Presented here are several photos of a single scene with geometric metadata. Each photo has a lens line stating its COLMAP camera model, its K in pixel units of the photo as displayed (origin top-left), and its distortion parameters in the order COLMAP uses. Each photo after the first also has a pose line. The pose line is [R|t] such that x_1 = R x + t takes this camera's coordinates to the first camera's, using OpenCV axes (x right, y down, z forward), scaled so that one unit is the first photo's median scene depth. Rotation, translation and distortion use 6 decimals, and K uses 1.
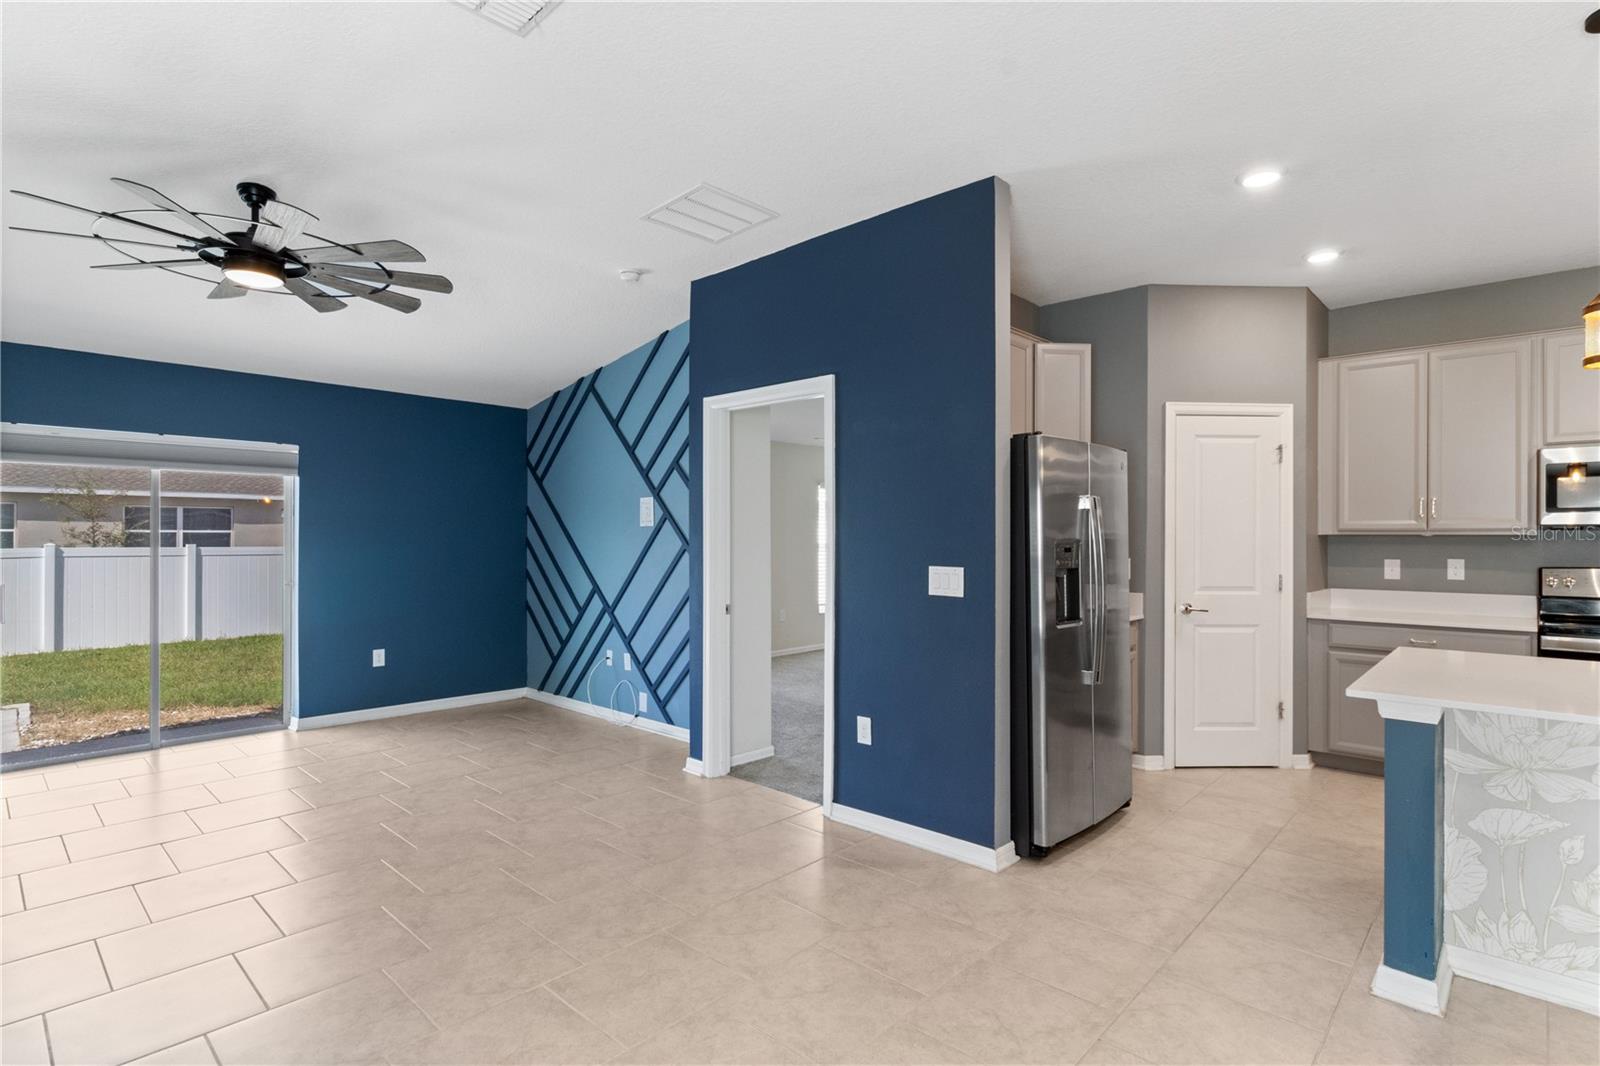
lens RADIAL K [[783.7, 0, 810.0], [0, 783.7, 537.0], [0, 0, 1]] dist [-0.000496, -0.003930]
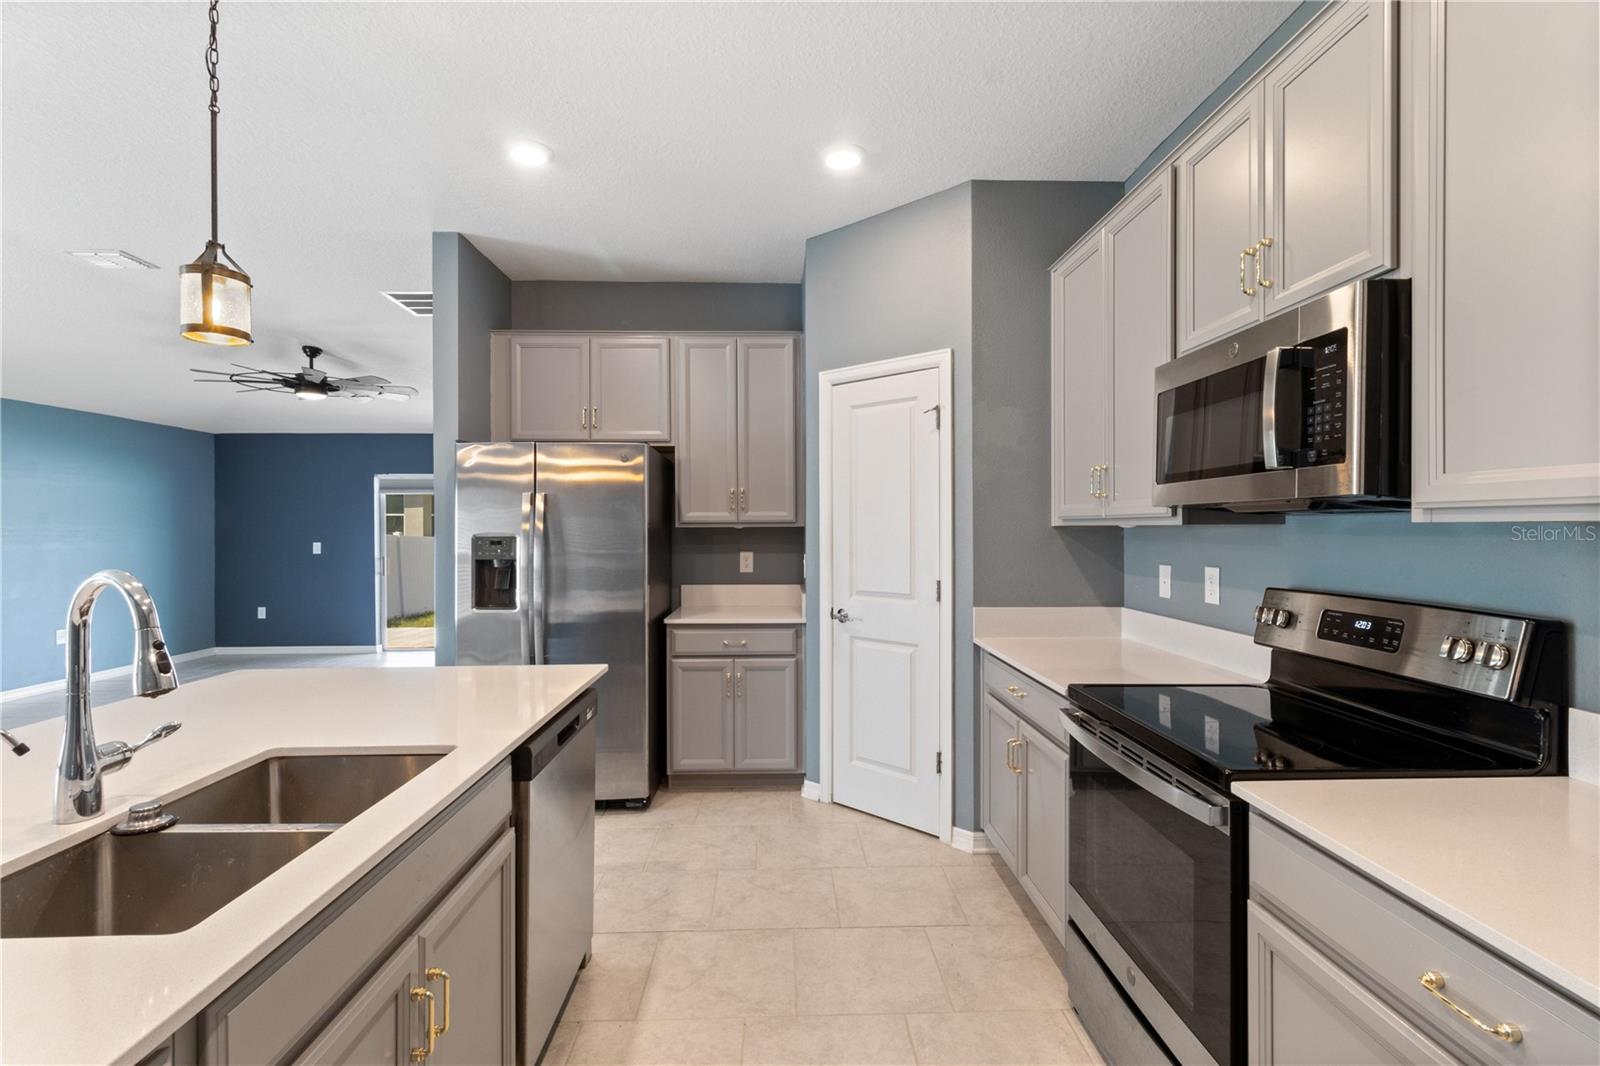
lens RADIAL K [[741.5, 0, 807.4], [0, 741.5, 530.8], [0, 0, 1]] dist [-0.002832, 0.000379]
pose [[0.707427, -0.001815, -0.706784, 1.222947], [0.004737, 0.999986, 0.002173, -0.001169], [0.706770, -0.004885, 0.707426, 0.502878]]
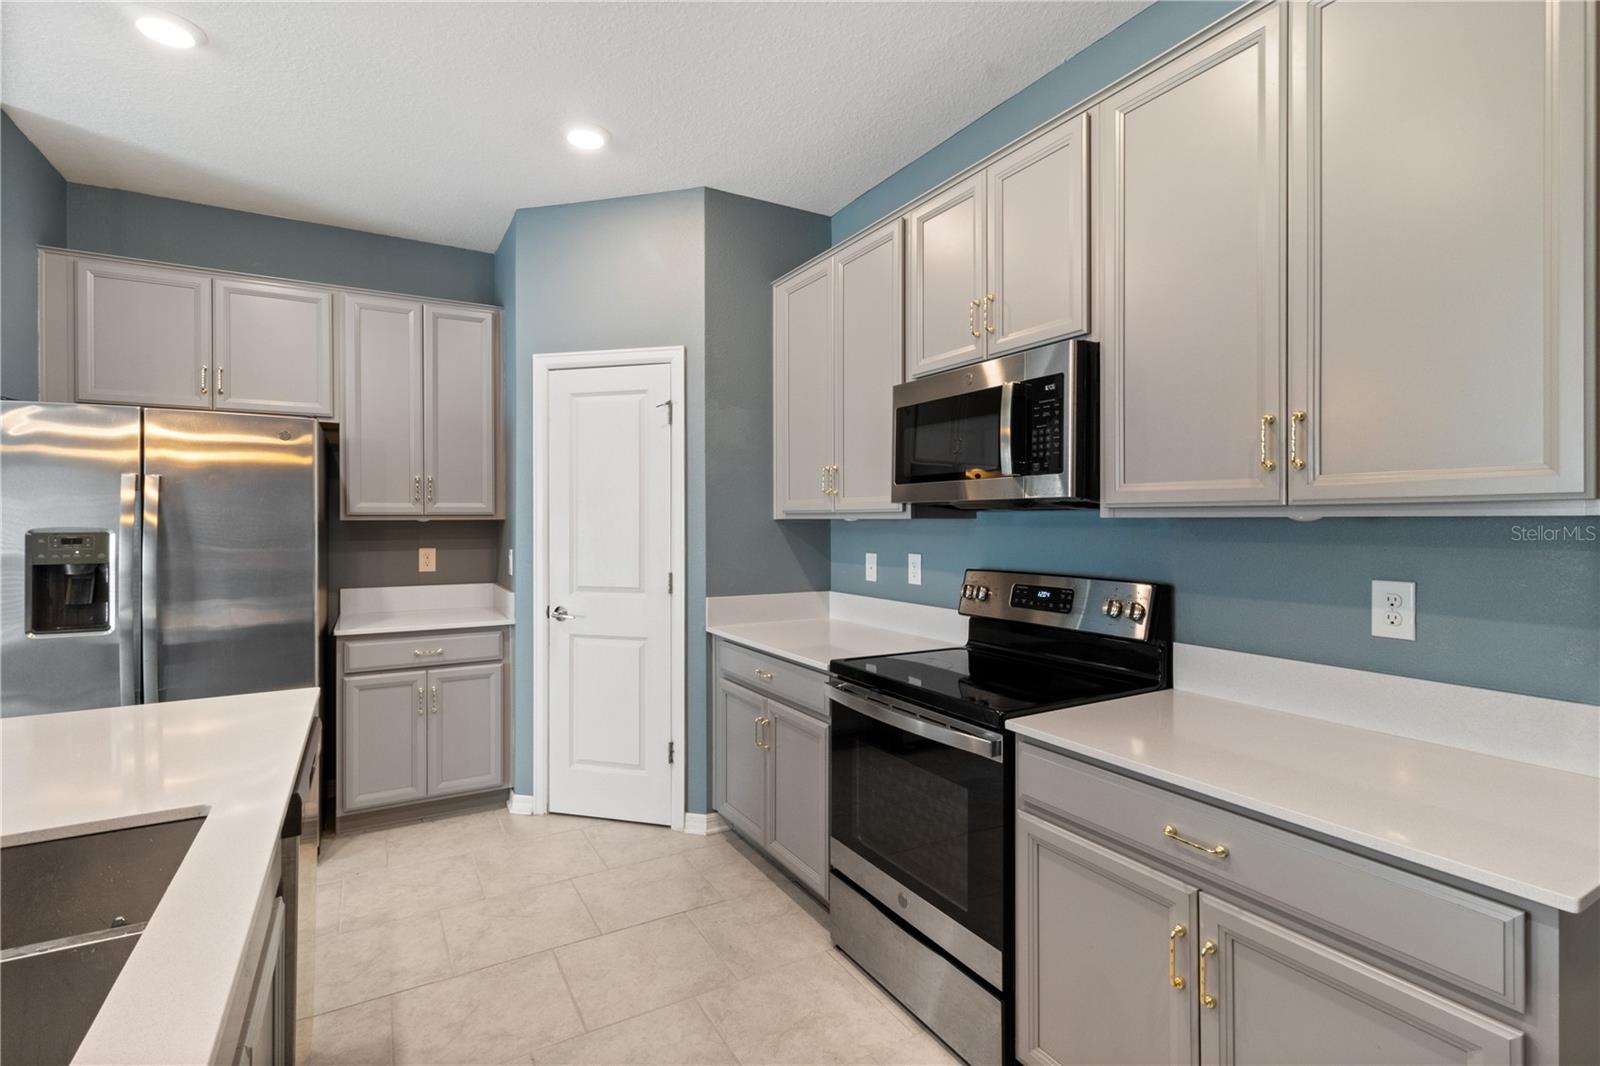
lens RADIAL K [[741.5, 0, 811.4], [0, 741.5, 521.3], [0, 0, 1]] dist [-0.002832, 0.000379]
pose [[0.958705, -0.003835, -0.284377, 1.131554], [0.004124, 0.999991, 0.000418, -0.001597], [0.284373, -0.001574, 0.958712, 0.428570]]
